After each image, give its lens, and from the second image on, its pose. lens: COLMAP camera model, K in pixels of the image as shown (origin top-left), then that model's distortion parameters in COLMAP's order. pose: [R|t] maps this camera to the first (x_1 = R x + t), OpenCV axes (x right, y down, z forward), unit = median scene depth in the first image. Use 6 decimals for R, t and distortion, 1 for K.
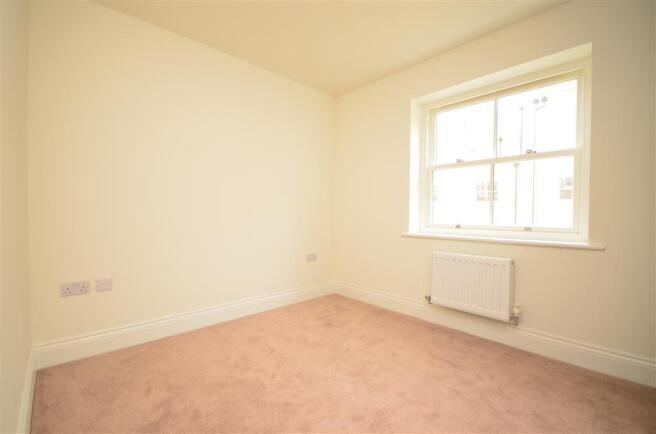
lens RADIAL K [[294.4, 0, 327.9], [0, 294.4, 217.4], [0, 0, 1]] dist [0.010740, 0.000205]
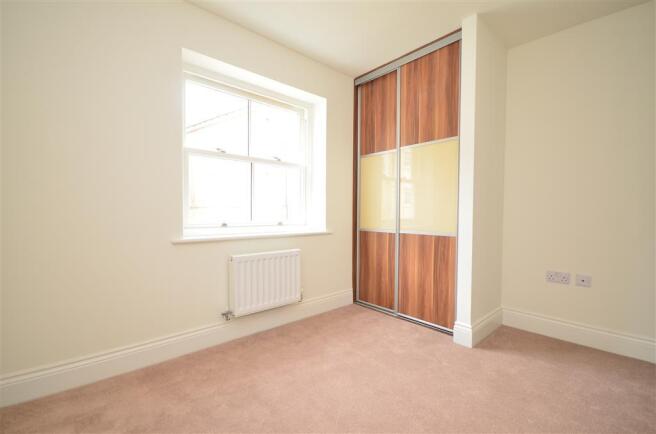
lens RADIAL K [[294.4, 0, 331.4], [0, 294.4, 222.7], [0, 0, 1]] dist [0.010740, 0.000205]
pose [[-0.002850, -0.034177, 0.999412, -0.476730], [0.010563, 0.999359, 0.034205, -0.004330], [-0.999940, 0.010654, -0.002488, 0.723581]]
